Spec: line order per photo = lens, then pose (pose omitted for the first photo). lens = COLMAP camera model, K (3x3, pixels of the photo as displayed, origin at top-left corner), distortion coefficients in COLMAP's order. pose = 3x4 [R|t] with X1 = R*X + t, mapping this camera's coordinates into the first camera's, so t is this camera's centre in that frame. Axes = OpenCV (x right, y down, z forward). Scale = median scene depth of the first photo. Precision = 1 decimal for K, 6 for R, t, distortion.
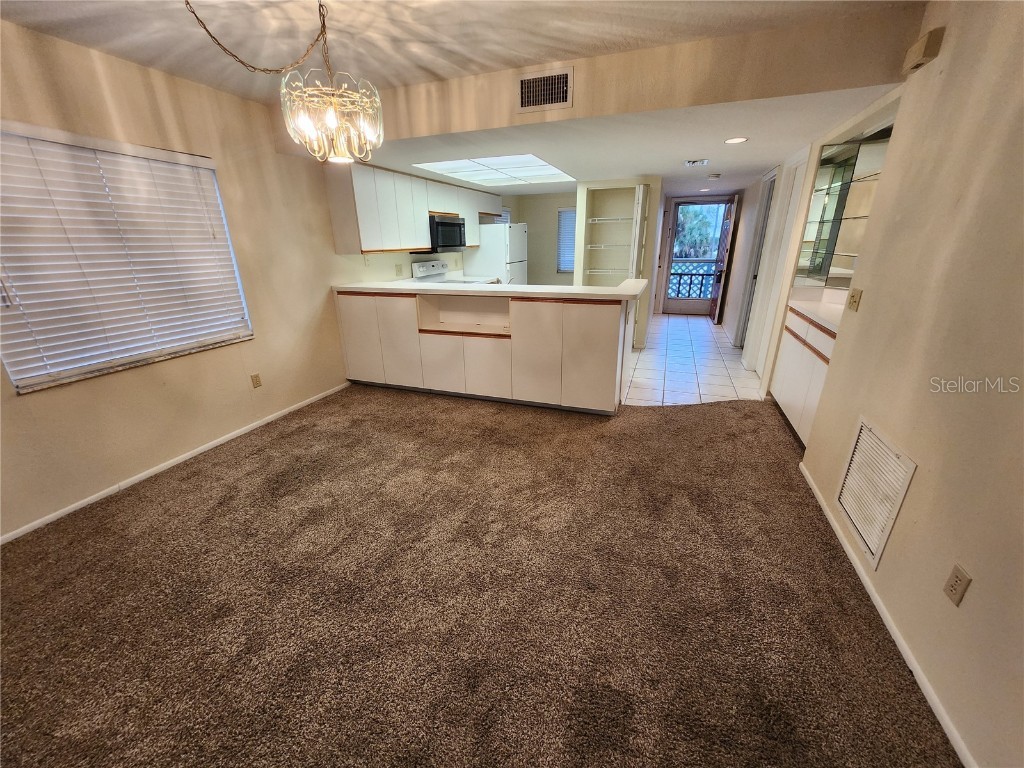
lens RADIAL K [[402.2, 0, 514.5], [0, 402.2, 384.5], [0, 0, 1]] dist [-0.002371, 0.001090]
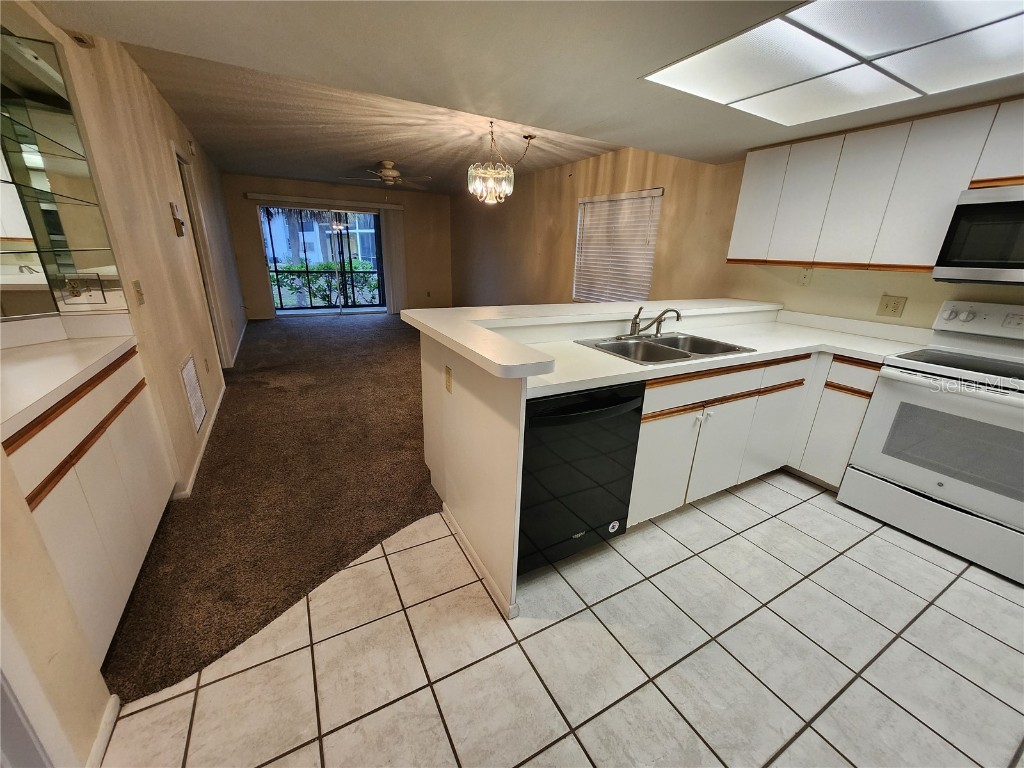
lens RADIAL K [[402.2, 0, 515.9], [0, 402.2, 389.7], [0, 0, 1]] dist [-0.002371, 0.001090]
pose [[-0.648623, 0.240692, -0.722049, 0.567185], [-0.281300, 0.805697, 0.521270, -0.423581], [0.707218, 0.541221, -0.454887, 1.210267]]
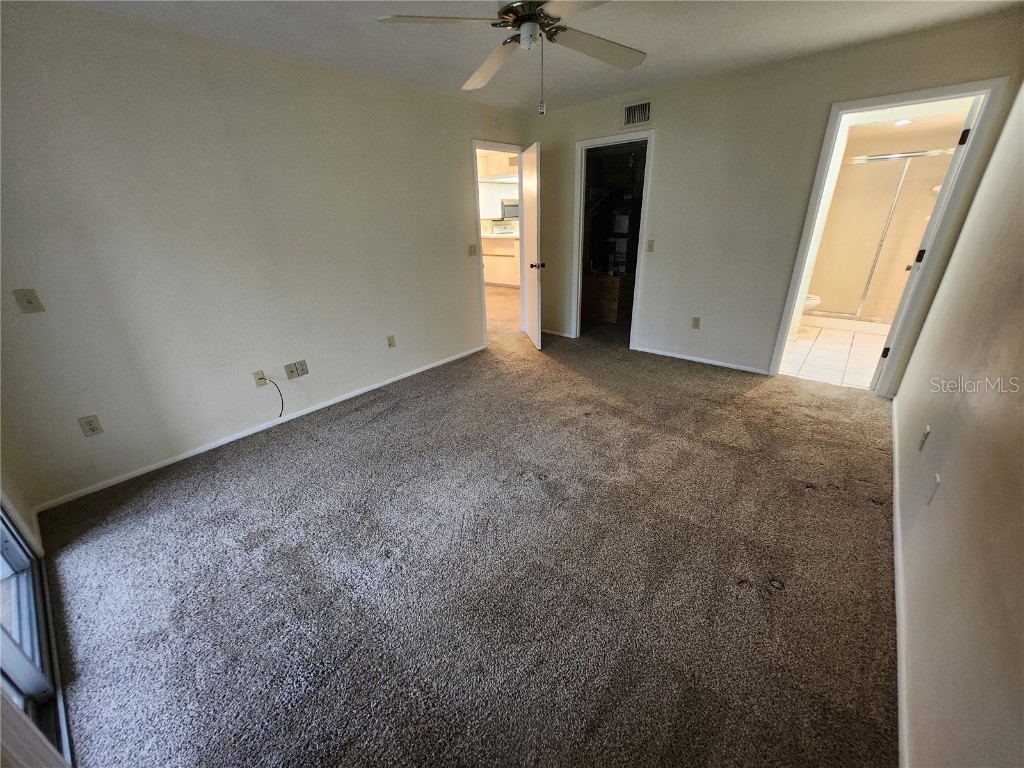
lens RADIAL K [[402.2, 0, 514.6], [0, 402.2, 388.9], [0, 0, 1]] dist [-0.002371, 0.001090]
pose [[0.939543, 0.125819, -0.318477, 0.809354], [-0.101361, 0.990558, 0.092307, 0.429904], [0.327084, -0.054445, 0.943425, -1.271184]]
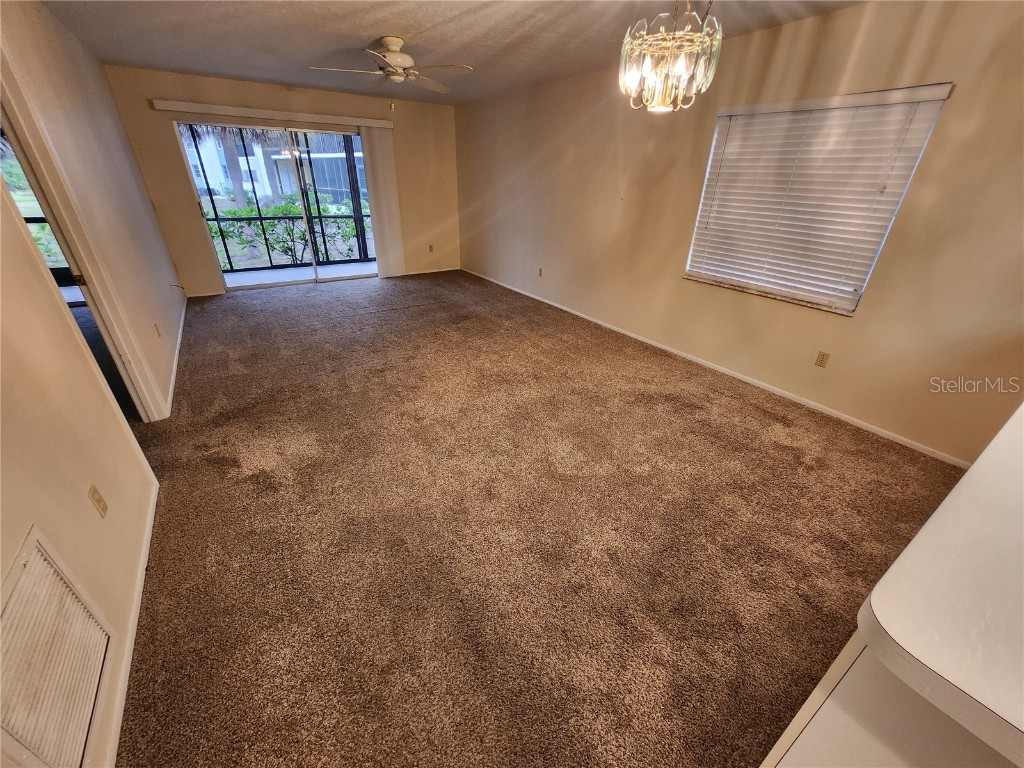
lens RADIAL K [[402.2, 0, 512.1], [0, 402.2, 388.4], [0, 0, 1]] dist [-0.002371, 0.001090]
pose [[-0.591103, 0.374977, -0.714136, 0.365095], [-0.290719, 0.726817, 0.622269, -0.272117], [0.752383, 0.575438, -0.320611, 0.690438]]
